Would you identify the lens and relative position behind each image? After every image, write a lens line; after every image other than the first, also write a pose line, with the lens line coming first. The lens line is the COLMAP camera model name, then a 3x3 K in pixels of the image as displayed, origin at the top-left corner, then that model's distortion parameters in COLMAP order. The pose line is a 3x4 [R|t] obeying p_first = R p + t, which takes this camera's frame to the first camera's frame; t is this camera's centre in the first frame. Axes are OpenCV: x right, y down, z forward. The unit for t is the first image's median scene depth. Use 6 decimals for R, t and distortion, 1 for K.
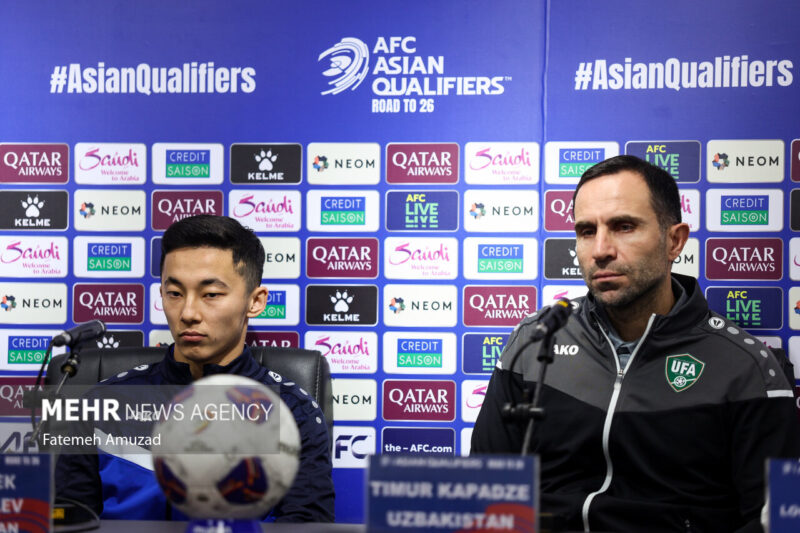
lens RADIAL K [[3192.4, 0, 455.1], [0, 3192.4, 265.7], [0, 0, 1]] dist [0.850421, 0.000000]
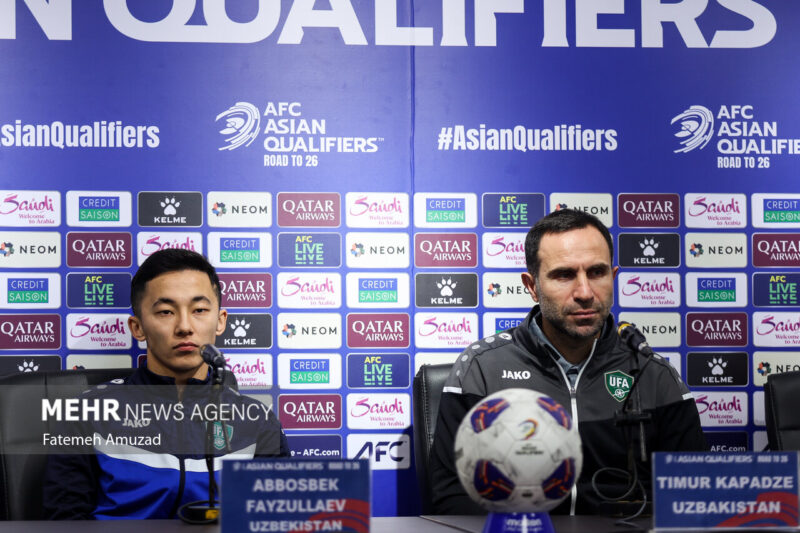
lens RADIAL K [[2634.7, 0, 373.5], [0, 2634.7, 260.0], [0, 0, 1]] dist [0.117673, 0.000000]
pose [[0.916846, -0.000122, 0.399242, -0.376010], [0.005556, 0.999907, -0.012456, -0.001342], [-0.399203, 0.013638, 0.916761, 0.103022]]
